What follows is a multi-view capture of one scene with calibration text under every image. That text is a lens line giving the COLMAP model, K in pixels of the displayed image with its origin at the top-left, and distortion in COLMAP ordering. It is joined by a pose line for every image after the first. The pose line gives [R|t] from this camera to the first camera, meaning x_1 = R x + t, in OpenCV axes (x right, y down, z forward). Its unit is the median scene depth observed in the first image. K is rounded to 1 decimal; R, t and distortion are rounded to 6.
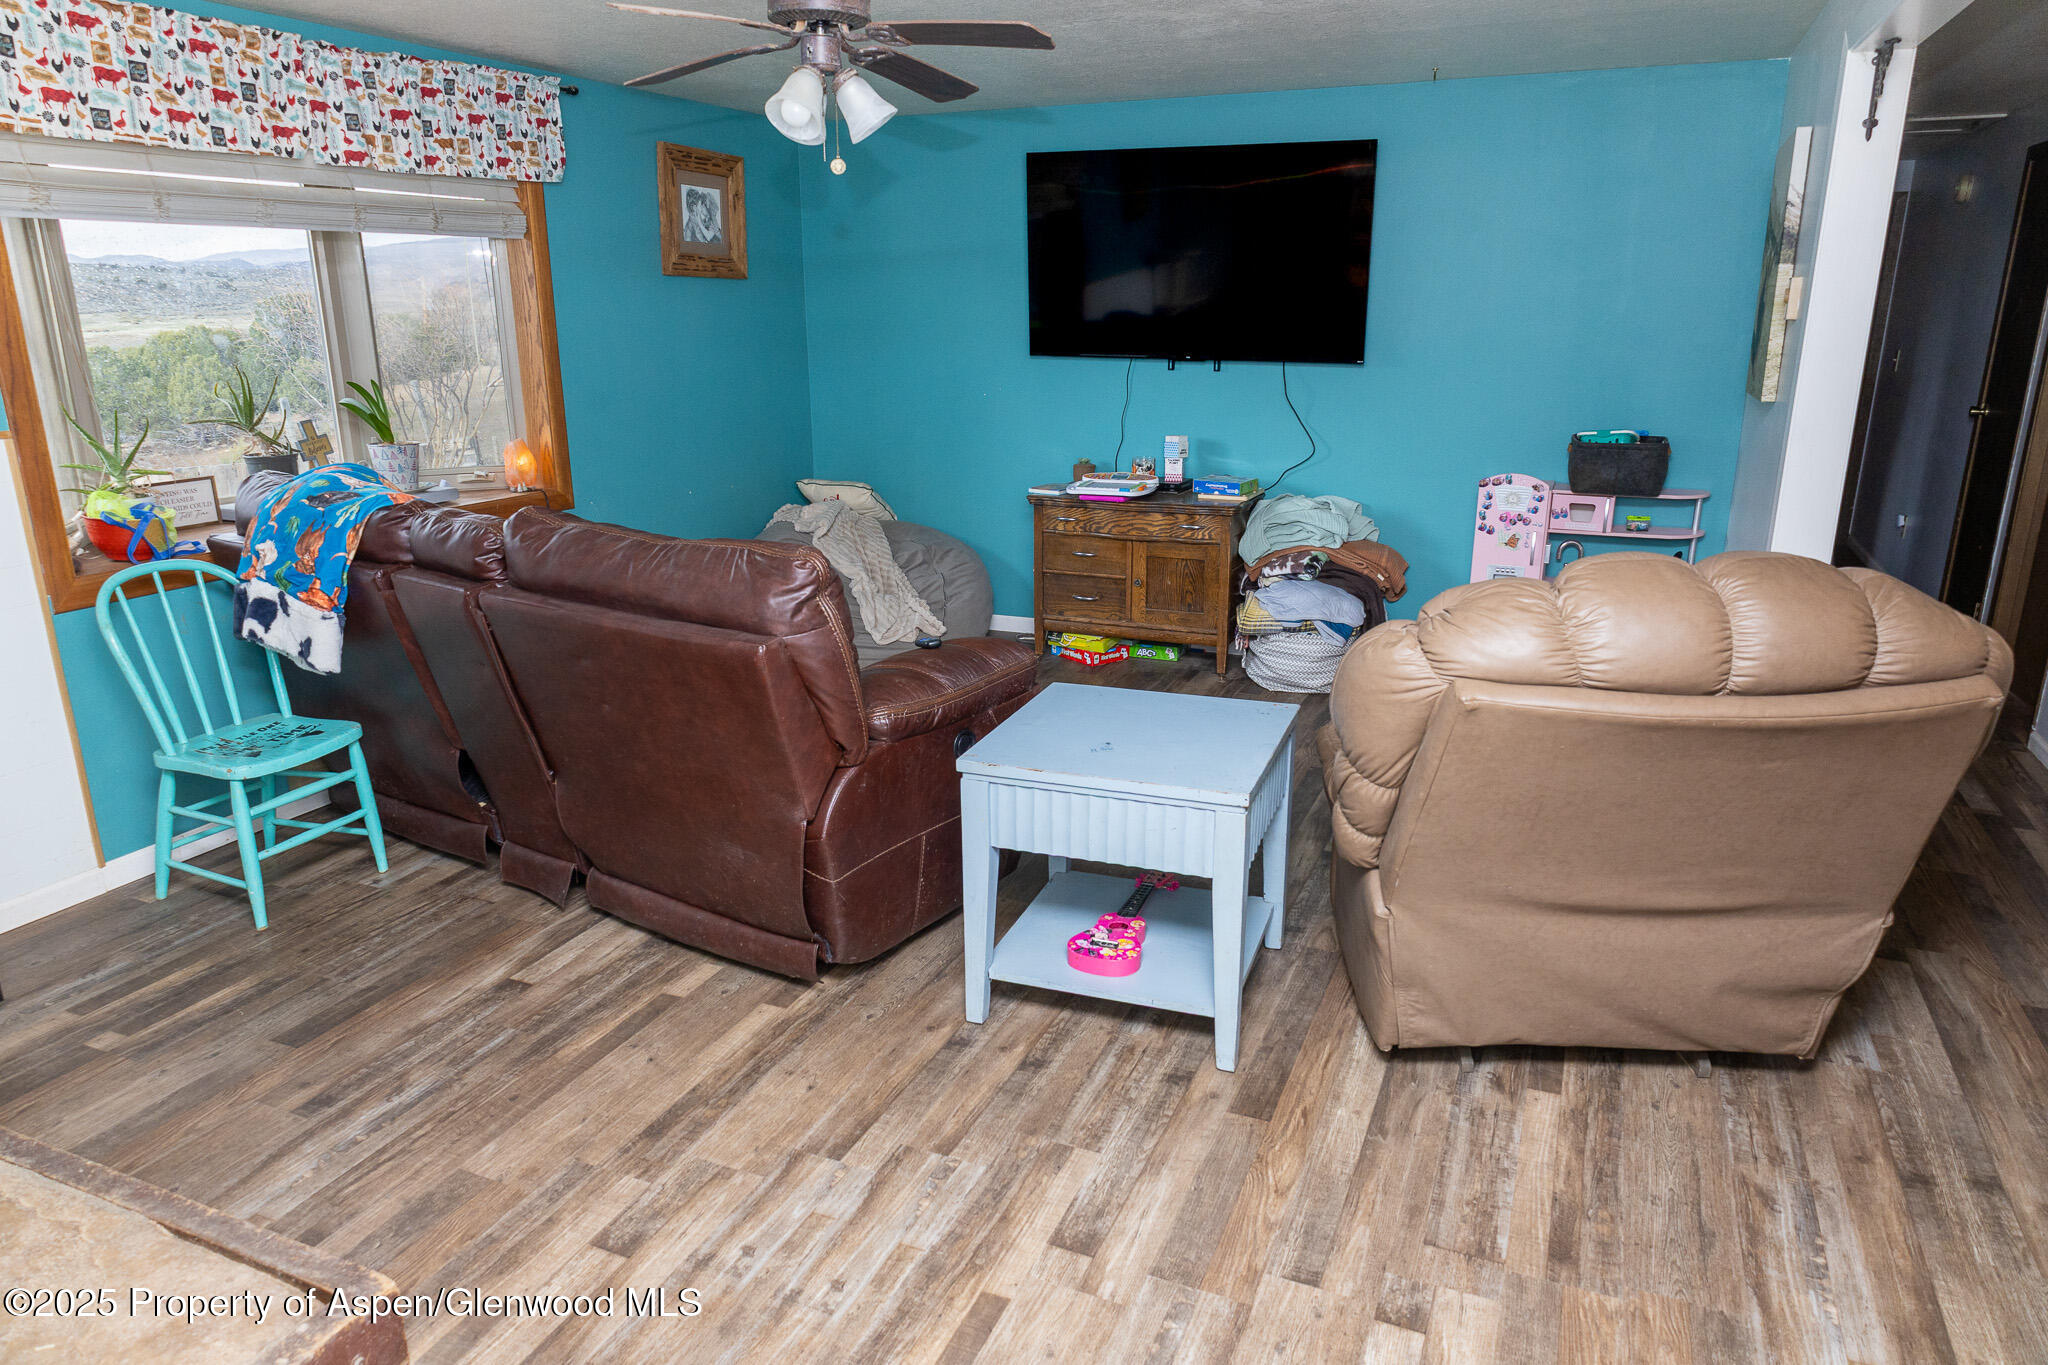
lens RADIAL K [[1337.8, 0, 1019.5], [0, 1337.8, 670.9], [0, 0, 1]] dist [0.005777, 0.004520]
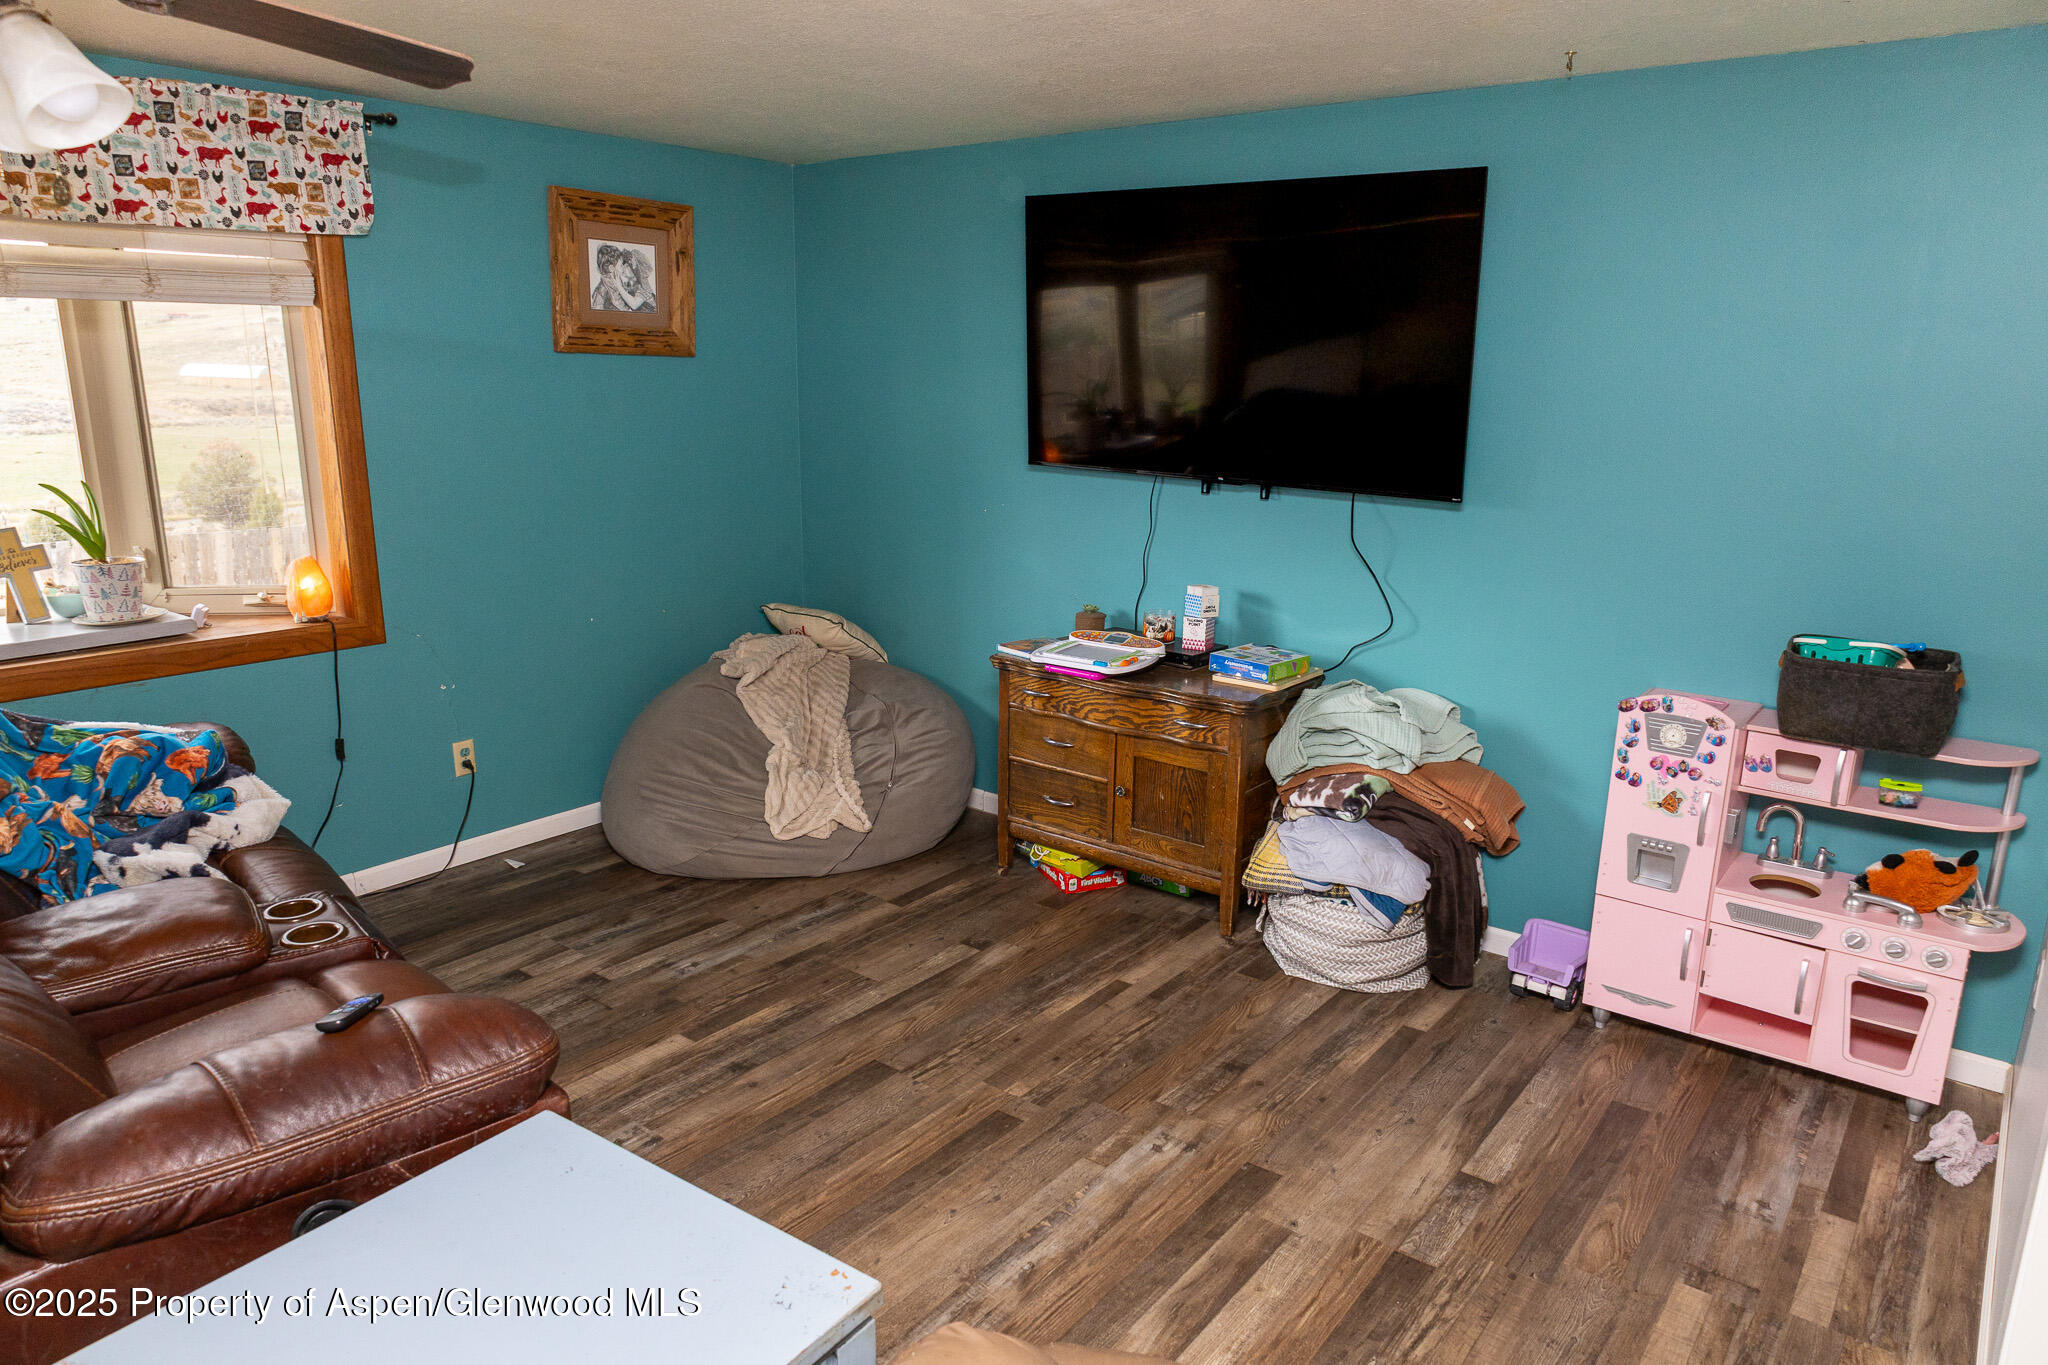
lens RADIAL K [[1337.8, 0, 1021.4], [0, 1337.8, 679.6], [0, 0, 1]] dist [0.005777, 0.004520]
pose [[0.966818, 0.078081, -0.243243, 0.212623], [-0.086328, 0.995992, -0.023416, -0.107347], [0.240439, 0.043638, 0.969683, 0.305466]]
